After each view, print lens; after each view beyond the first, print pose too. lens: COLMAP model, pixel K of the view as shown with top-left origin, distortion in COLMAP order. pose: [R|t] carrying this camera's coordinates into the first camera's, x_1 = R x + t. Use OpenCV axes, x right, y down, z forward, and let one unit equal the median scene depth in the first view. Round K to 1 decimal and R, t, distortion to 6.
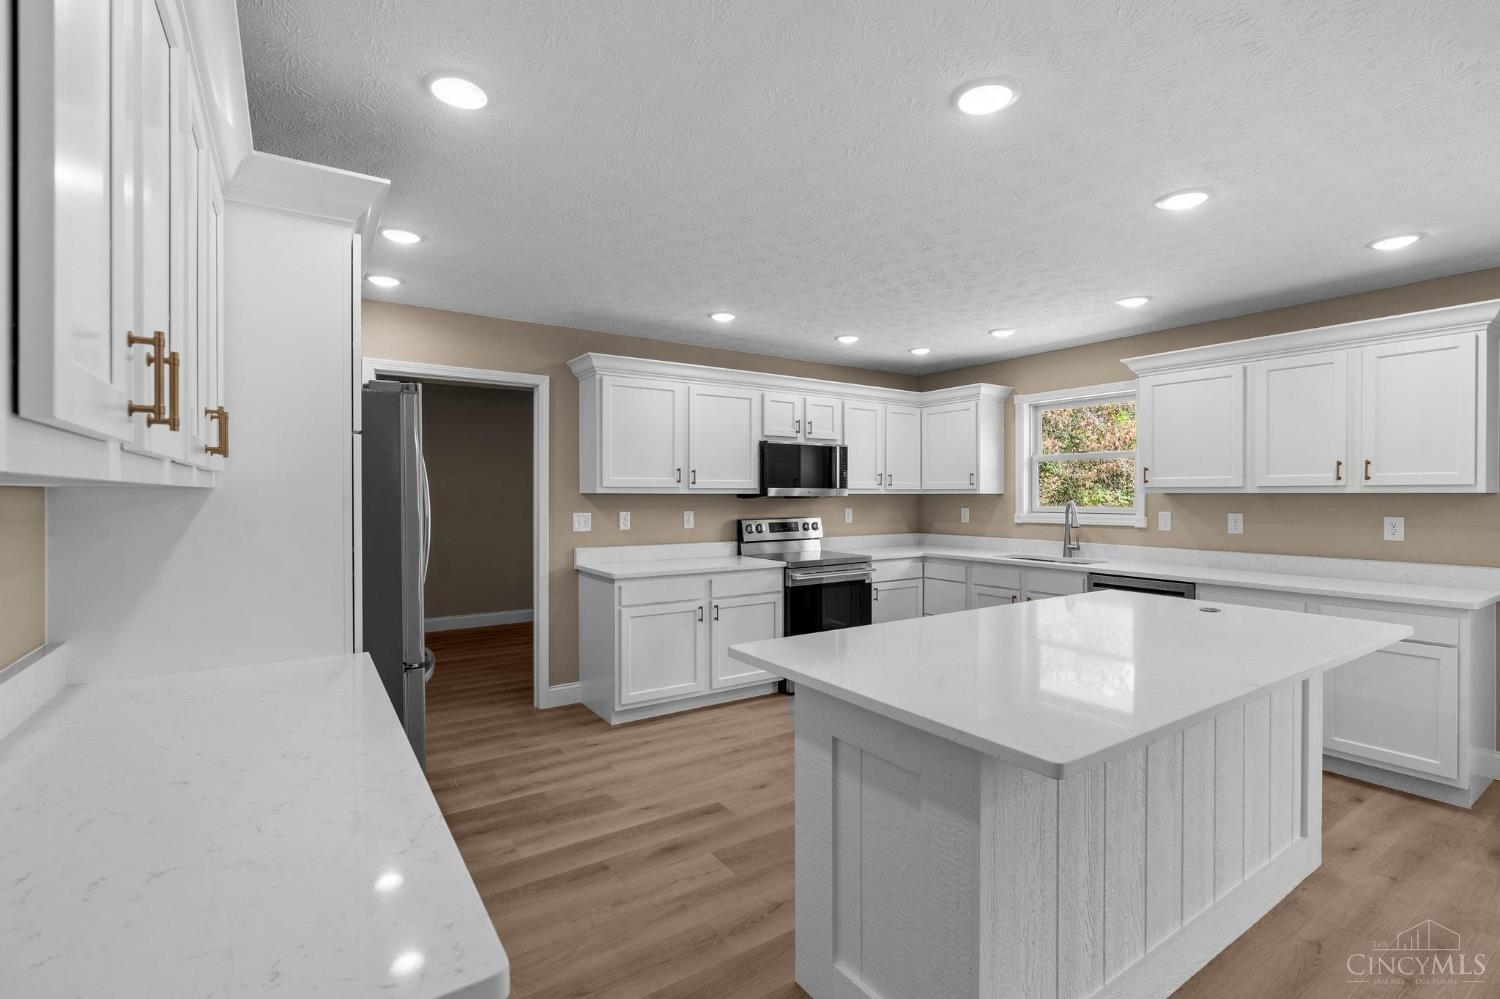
lens RADIAL K [[677.2, 0, 756.1], [0, 677.2, 493.3], [0, 0, 1]] dist [-0.009374, 0.002324]
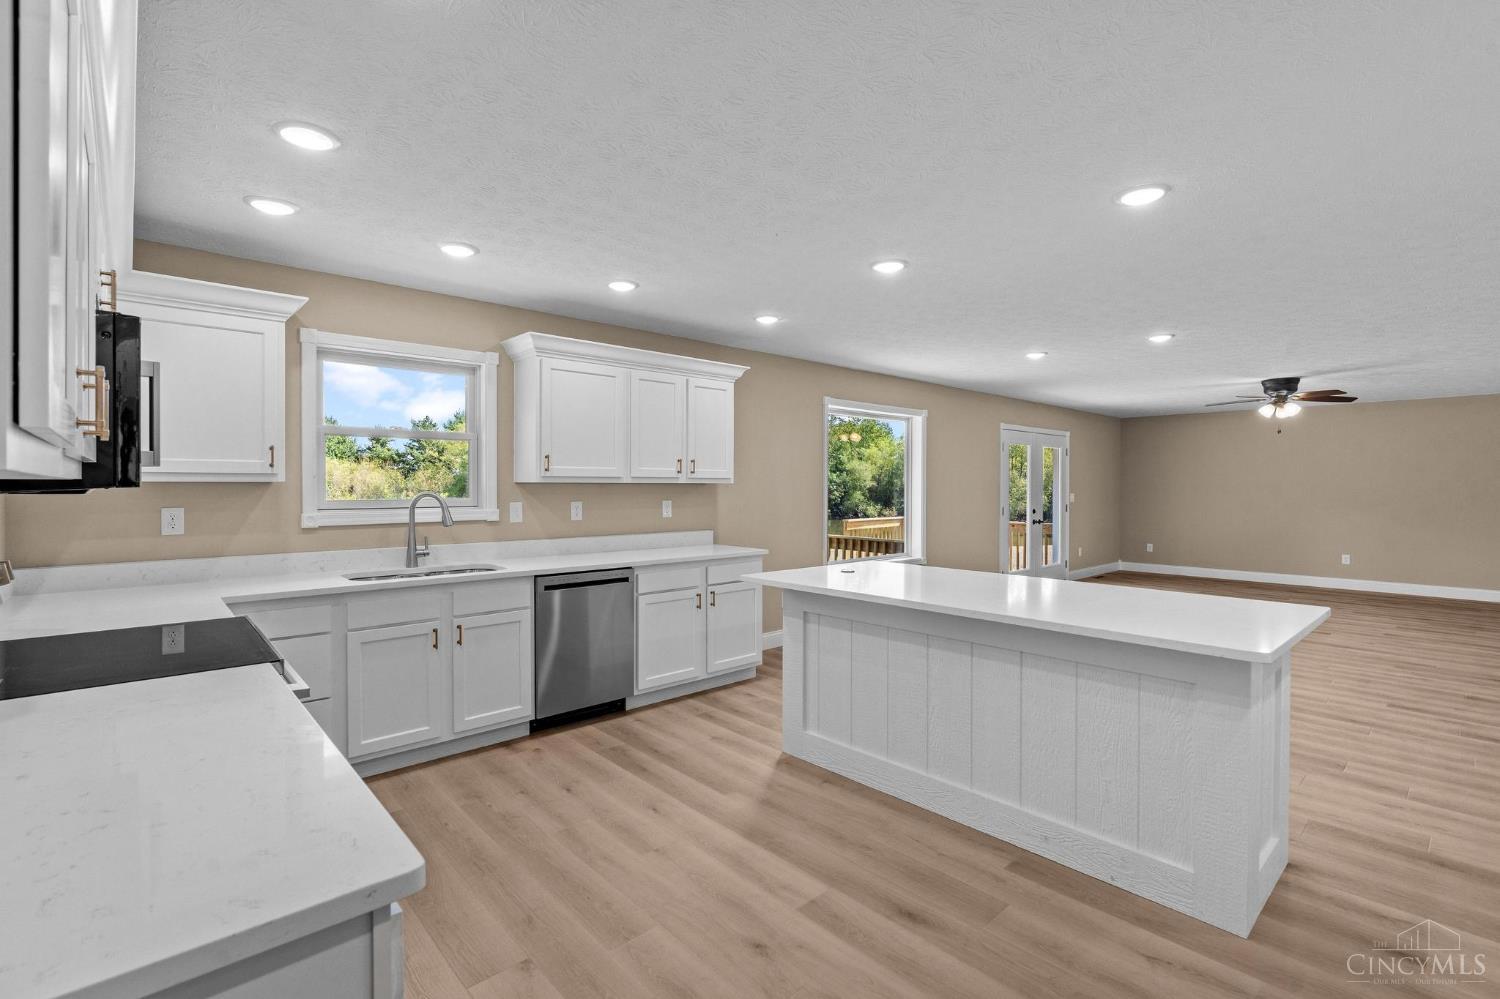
lens RADIAL K [[677.2, 0, 750.7], [0, 677.2, 490.5], [0, 0, 1]] dist [-0.009374, 0.002324]
pose [[-0.153849, -0.007464, 0.988066, -0.340599], [-0.003904, 0.999968, 0.006946, 0.002900], [-0.988087, -0.002789, -0.153873, 0.753414]]
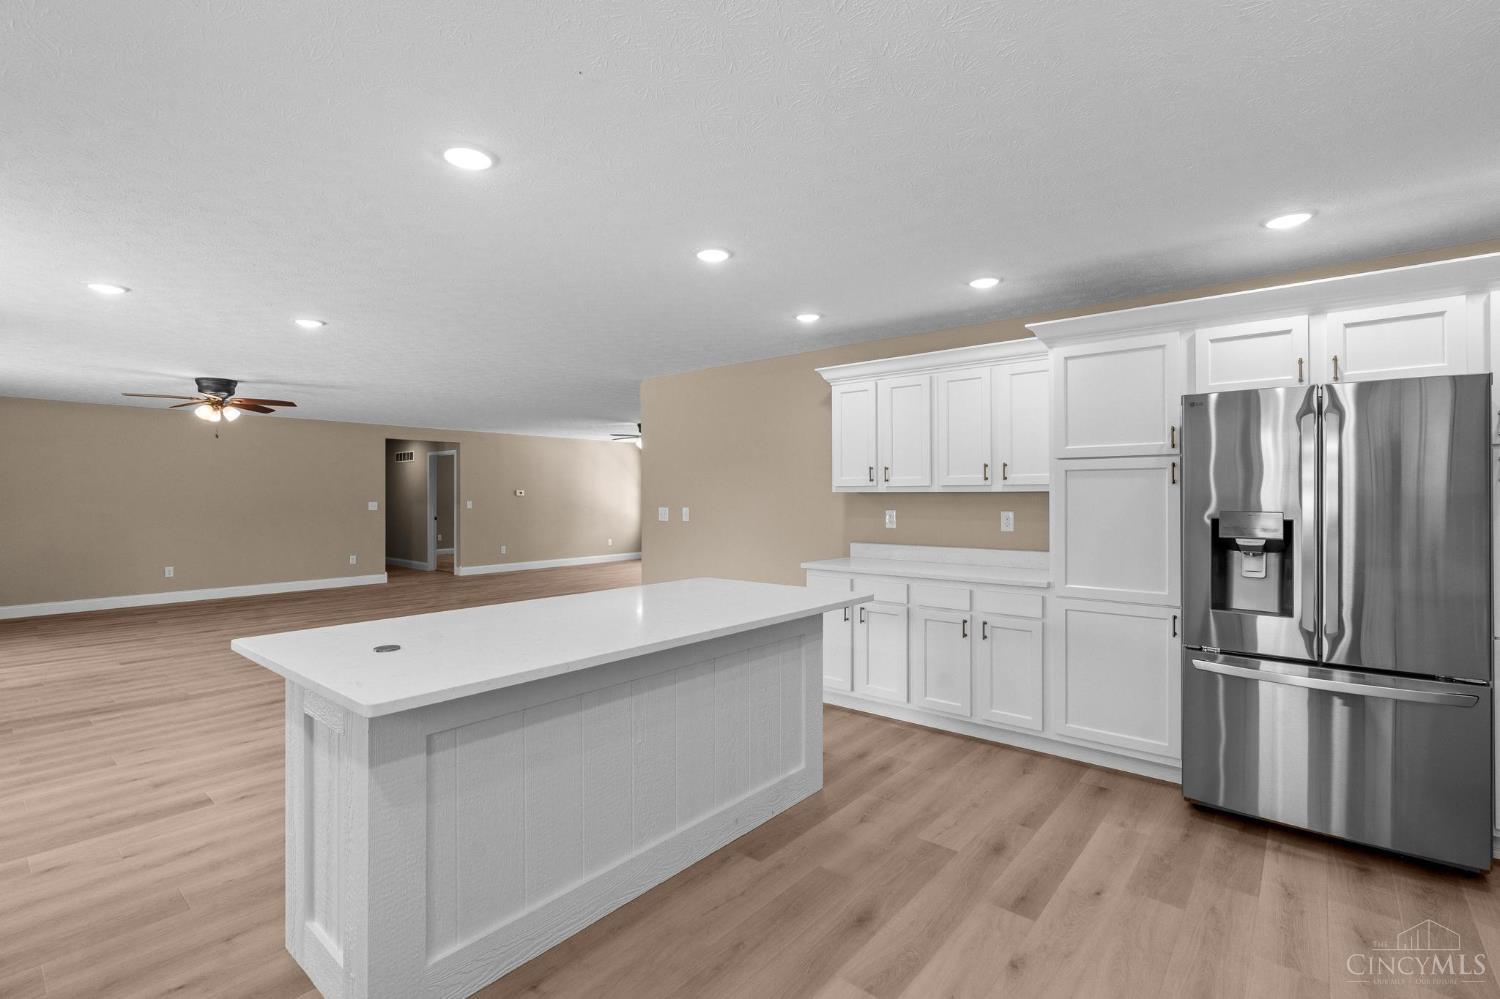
lens RADIAL K [[677.2, 0, 756.2], [0, 677.2, 491.4], [0, 0, 1]] dist [-0.009374, 0.002324]
pose [[-0.959681, -0.001292, -0.281087, 0.260171], [0.001006, 0.999967, -0.008029, 0.002891], [0.281088, -0.007988, -0.959649, 0.989167]]
